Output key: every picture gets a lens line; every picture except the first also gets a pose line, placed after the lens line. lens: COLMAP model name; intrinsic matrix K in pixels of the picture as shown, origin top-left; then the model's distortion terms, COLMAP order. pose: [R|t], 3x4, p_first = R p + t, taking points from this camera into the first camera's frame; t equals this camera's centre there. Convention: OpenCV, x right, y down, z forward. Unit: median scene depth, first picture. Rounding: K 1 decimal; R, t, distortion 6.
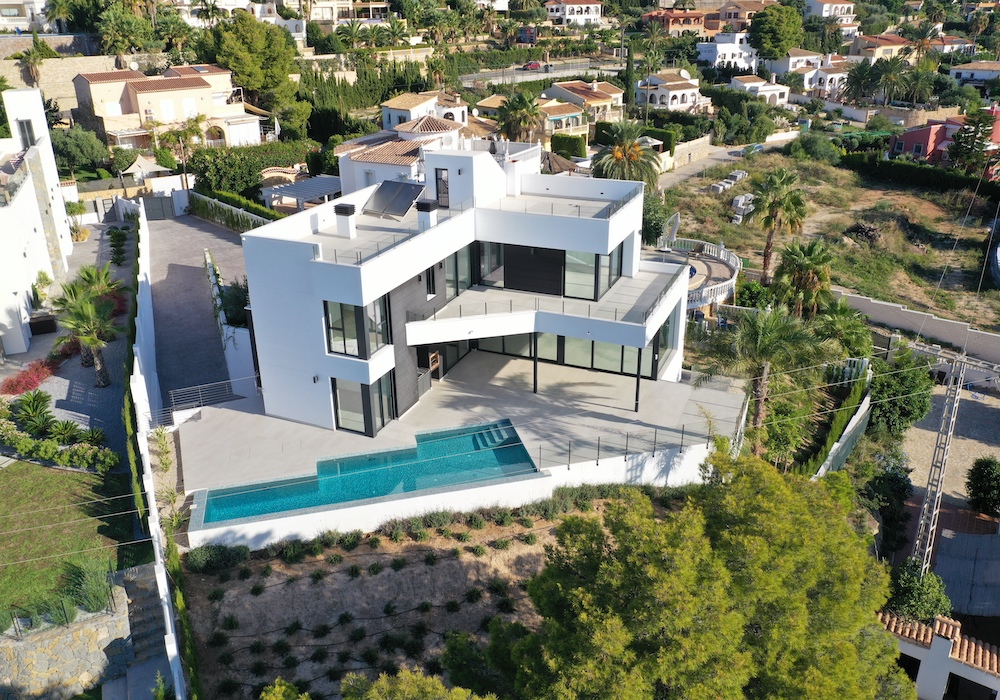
lens RADIAL K [[775.1, 0, 496.5], [0, 775.1, 335.3], [0, 0, 1]] dist [-0.008234, 0.002607]
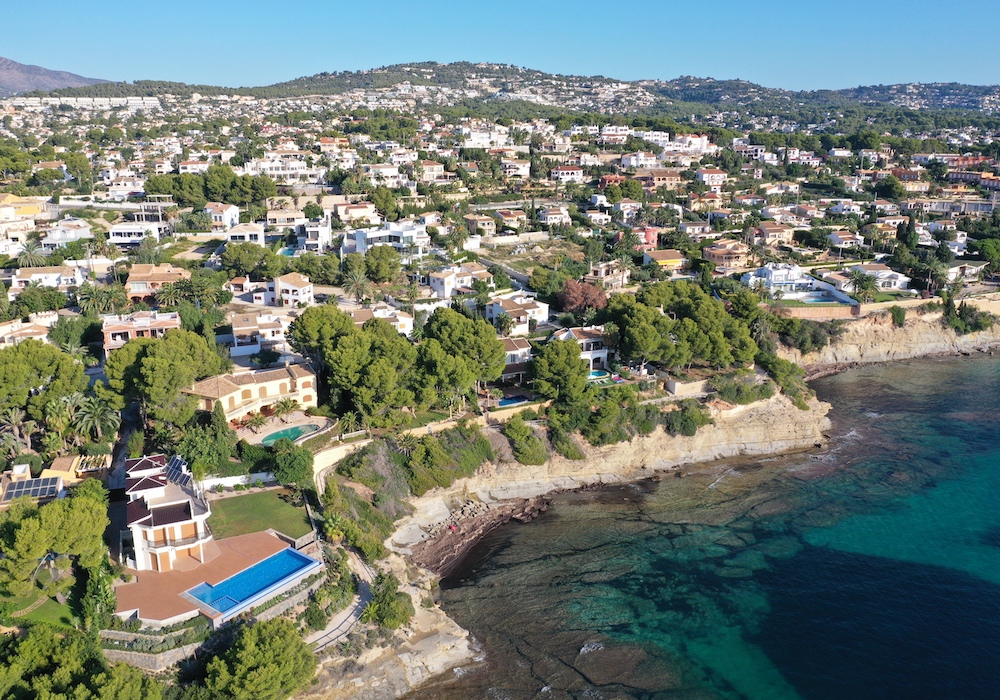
lens RADIAL K [[775.1, 0, 496.5], [0, 775.1, 335.3], [0, 0, 1]] dist [-0.008234, 0.002607]
pose [[0.968997, 0.080763, -0.233500, 1.042193], [-0.112174, 0.985856, -0.124519, 0.611350], [0.220141, 0.146851, 0.964351, -2.143902]]
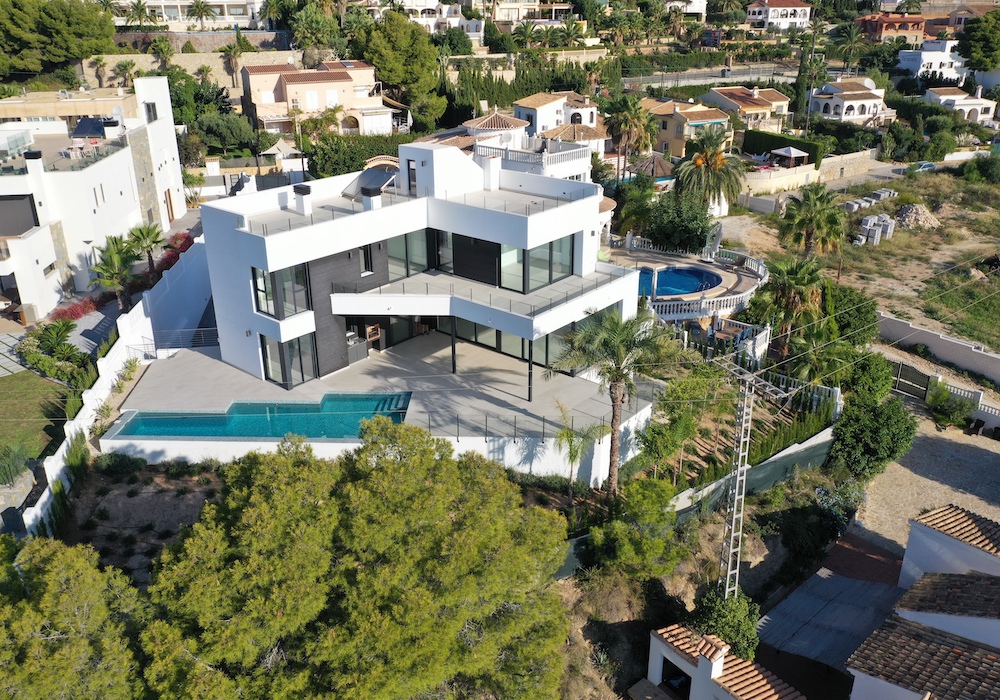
lens RADIAL K [[778.5, 0, 496.7], [0, 778.5, 331.7], [0, 0, 1]] dist [-0.011016, -0.002332]
pose [[0.959140, 0.113144, -0.259324, 0.146046], [-0.114692, 0.993358, 0.009203, 0.000363], [0.258643, 0.020915, 0.965747, -0.008370]]
